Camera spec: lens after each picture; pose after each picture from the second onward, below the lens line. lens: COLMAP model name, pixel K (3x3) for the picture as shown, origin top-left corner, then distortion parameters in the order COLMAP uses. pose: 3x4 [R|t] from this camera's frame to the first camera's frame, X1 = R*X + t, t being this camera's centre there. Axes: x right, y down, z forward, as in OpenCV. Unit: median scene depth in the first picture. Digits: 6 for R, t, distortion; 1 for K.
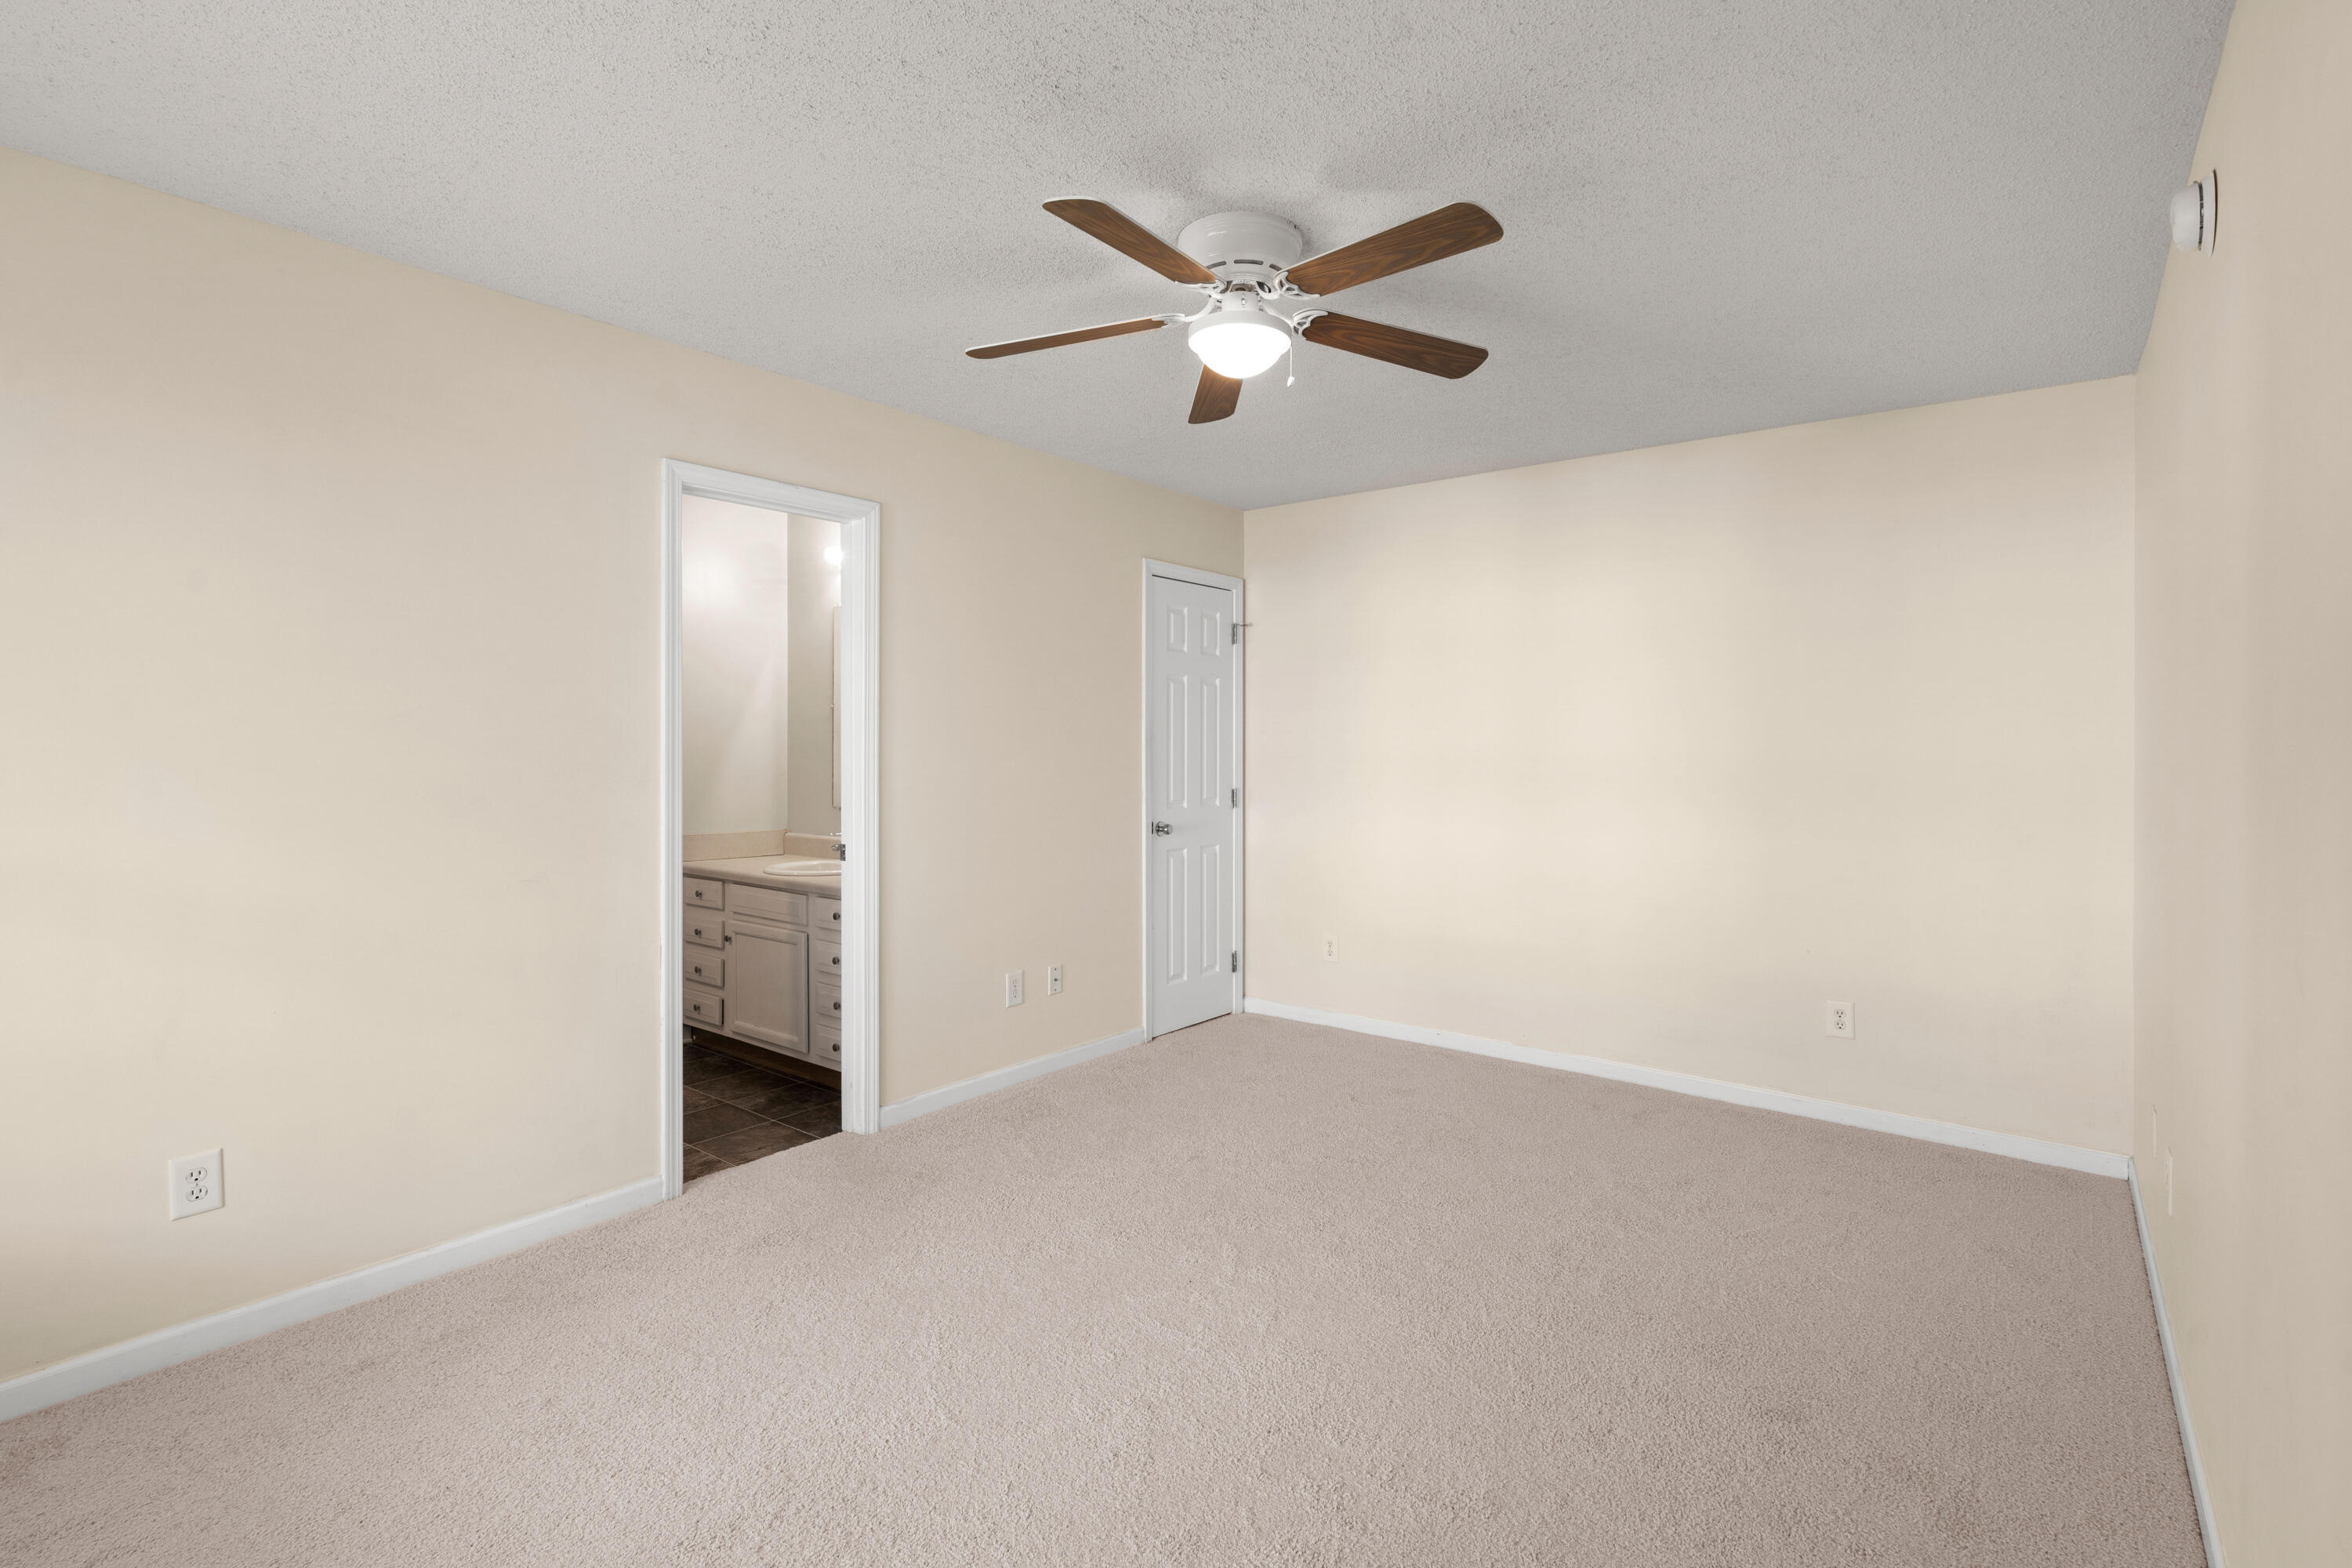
lens RADIAL K [[1187.5, 0, 1172.5], [0, 1187.5, 749.9], [0, 0, 1]] dist [0.117708, -0.089099]
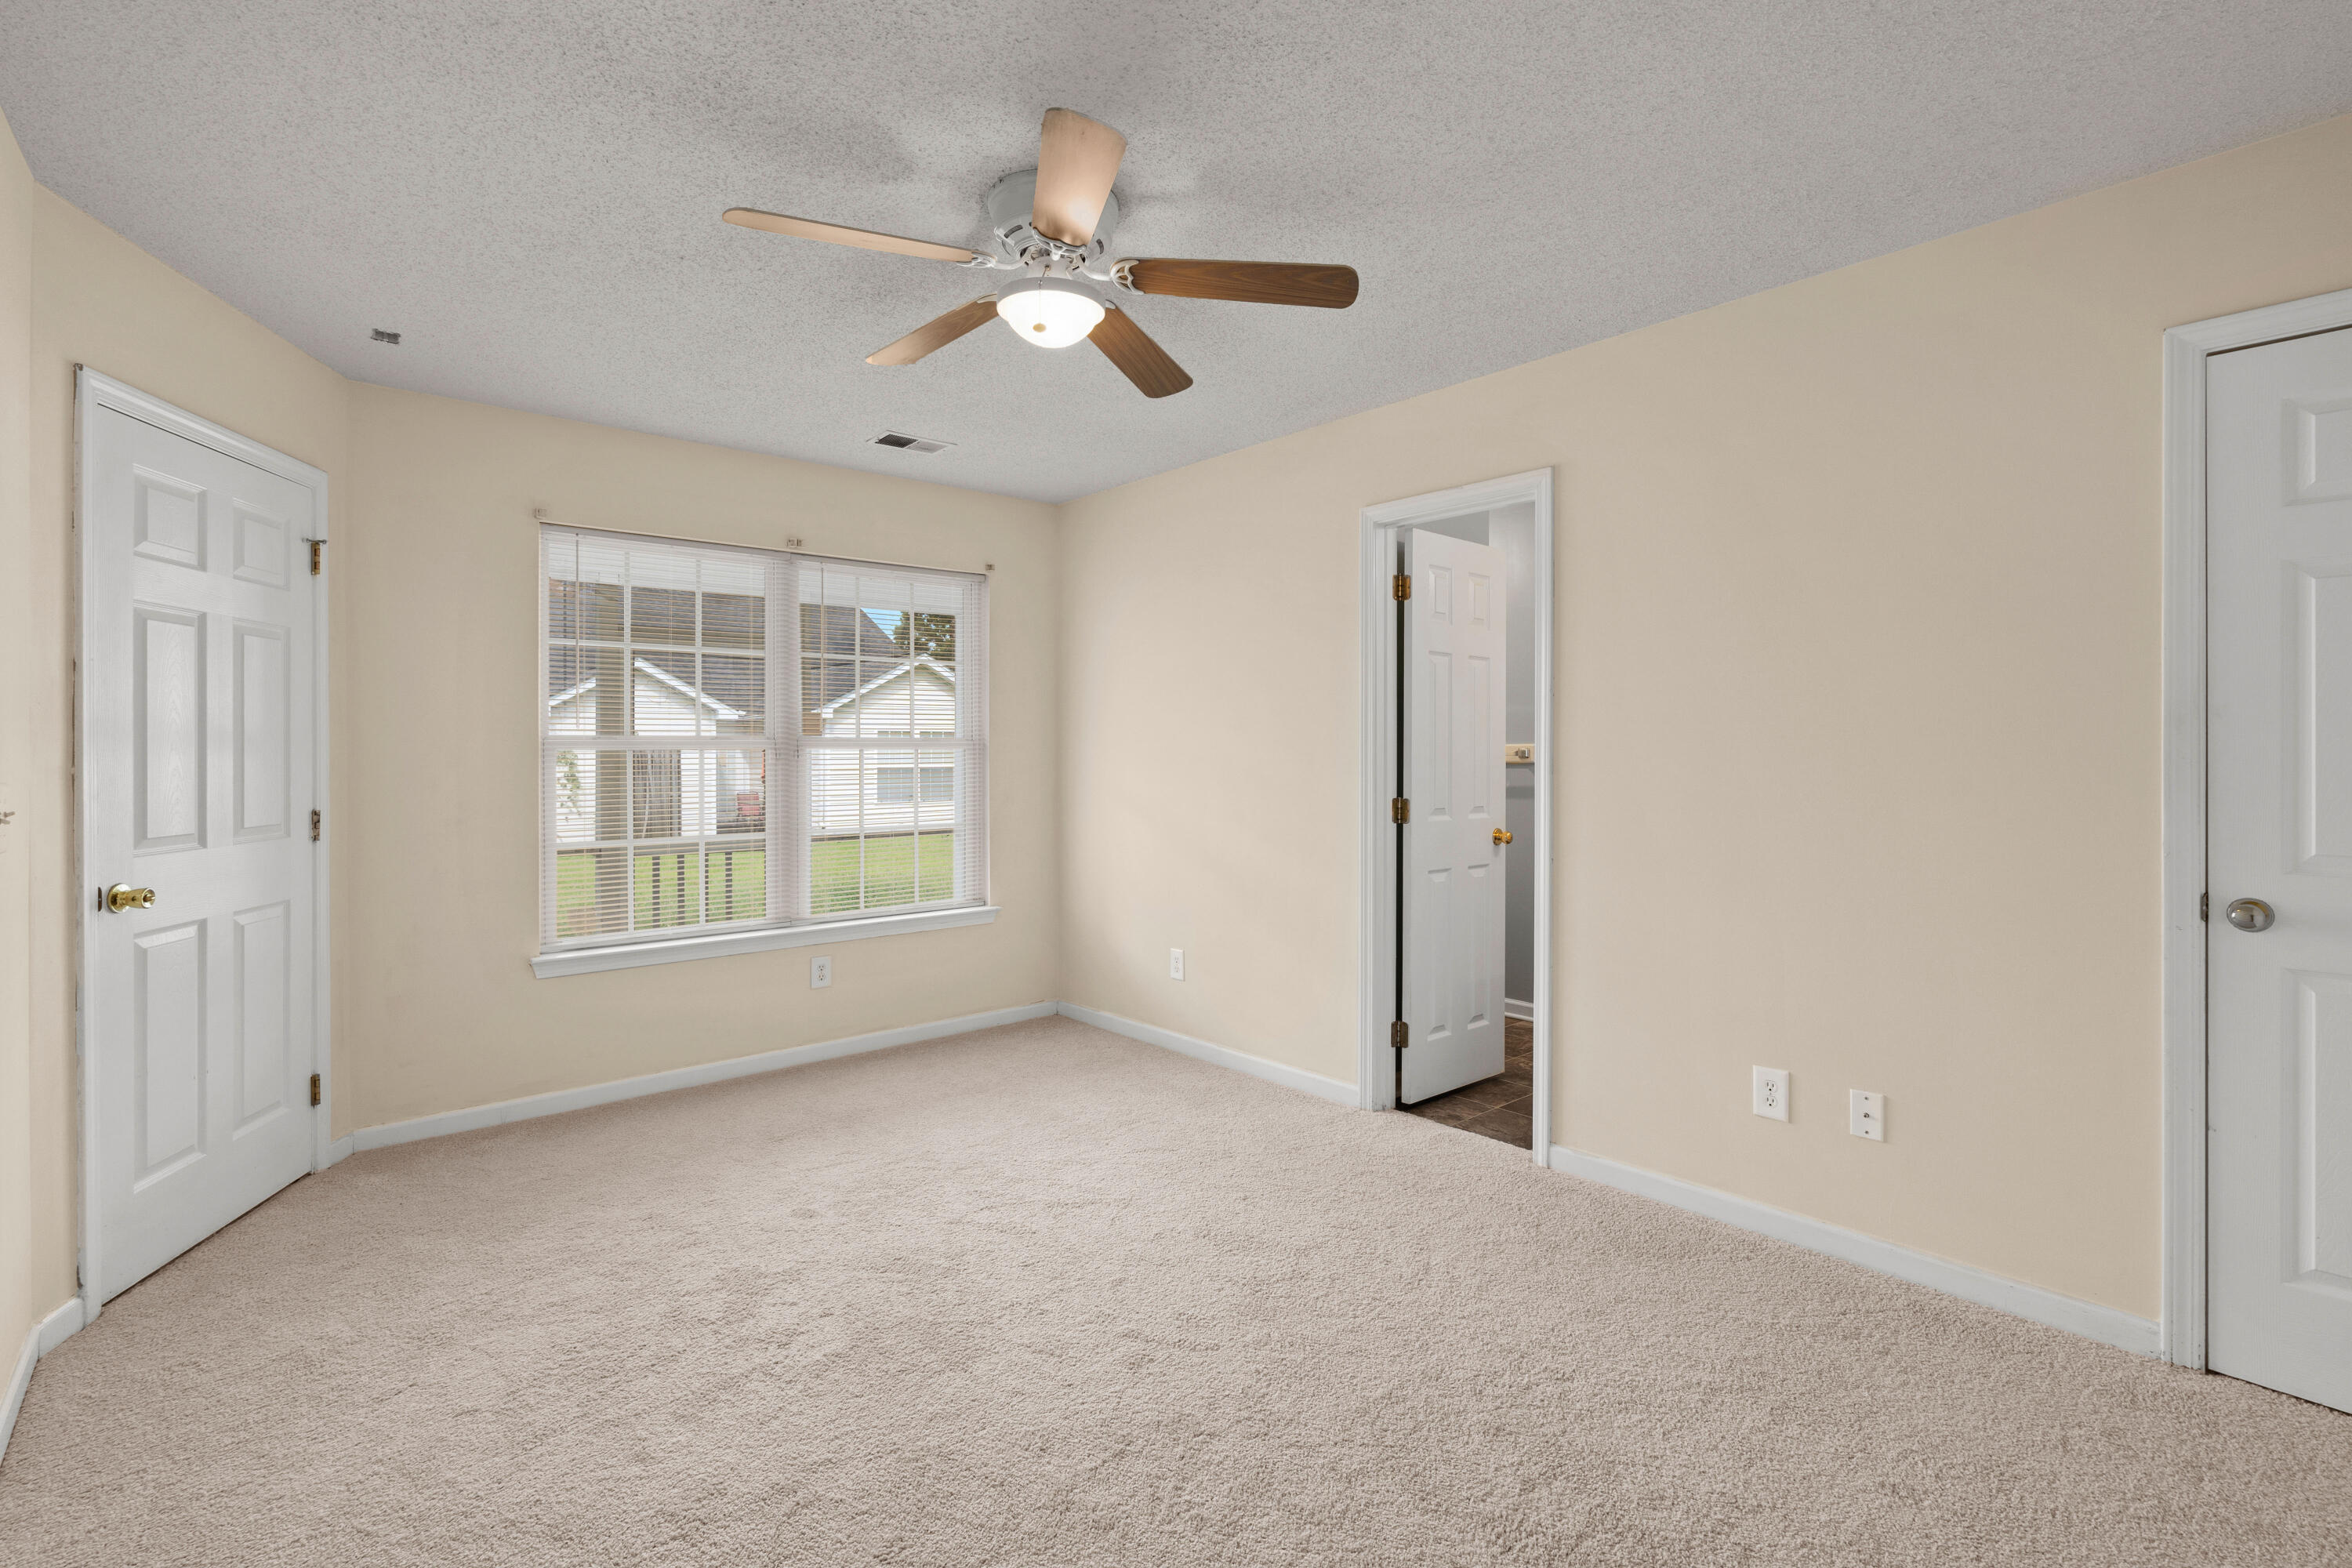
lens RADIAL K [[1187.5, 0, 1172.5], [0, 1187.5, 749.9], [0, 0, 1]] dist [0.117708, -0.089099]
pose [[-0.241207, 0.006439, -0.970452, 0.550343], [0.007412, 0.999961, 0.004793, -0.001001], [0.970445, -0.006037, -0.241246, 0.751678]]
